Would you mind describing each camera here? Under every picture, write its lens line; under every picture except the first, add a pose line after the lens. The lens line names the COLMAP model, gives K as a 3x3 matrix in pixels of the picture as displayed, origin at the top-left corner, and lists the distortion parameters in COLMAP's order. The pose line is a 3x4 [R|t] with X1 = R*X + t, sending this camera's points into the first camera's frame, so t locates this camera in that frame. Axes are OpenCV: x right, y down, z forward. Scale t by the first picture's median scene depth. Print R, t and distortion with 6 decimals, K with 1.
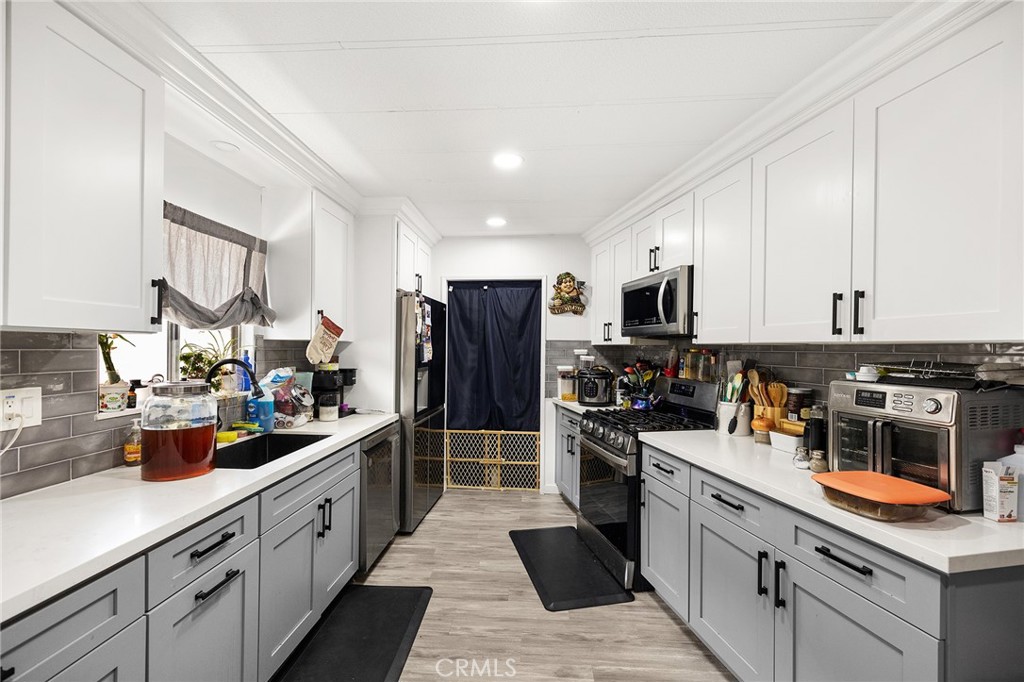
lens RADIAL K [[435.1, 0, 512.2], [0, 435.1, 347.6], [0, 0, 1]] dist [0.001263, 0.000623]
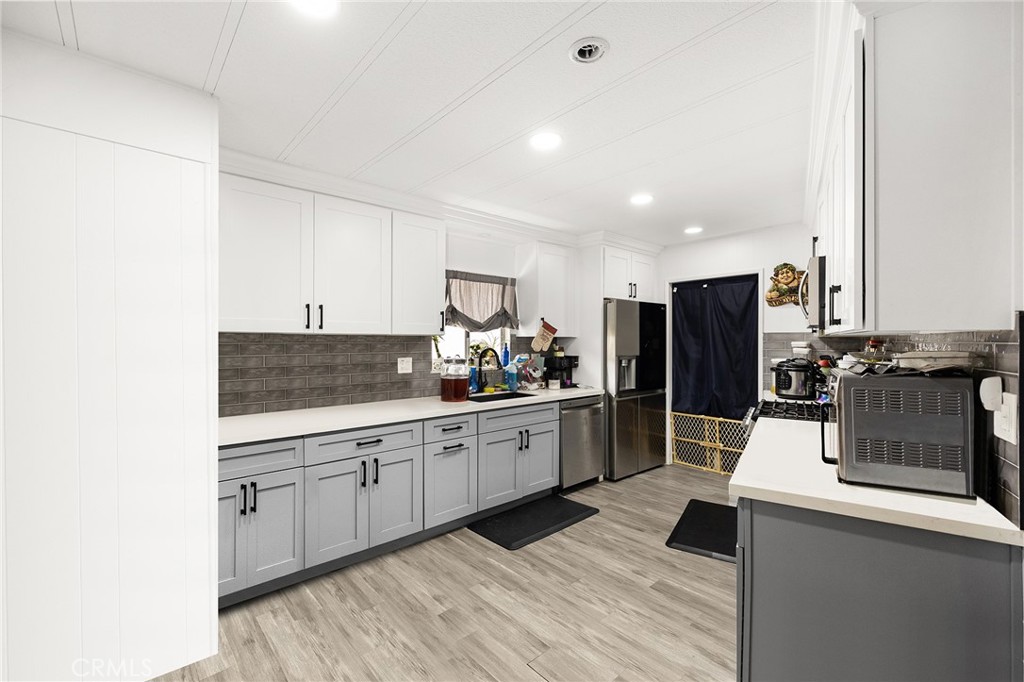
lens RADIAL K [[435.1, 0, 510.6], [0, 435.1, 340.0], [0, 0, 1]] dist [0.001263, 0.000623]
pose [[0.709838, -0.009270, -0.704304, 0.564066], [0.005696, 0.999956, -0.007420, 0.005844], [0.704342, 0.001255, 0.709860, -0.195180]]
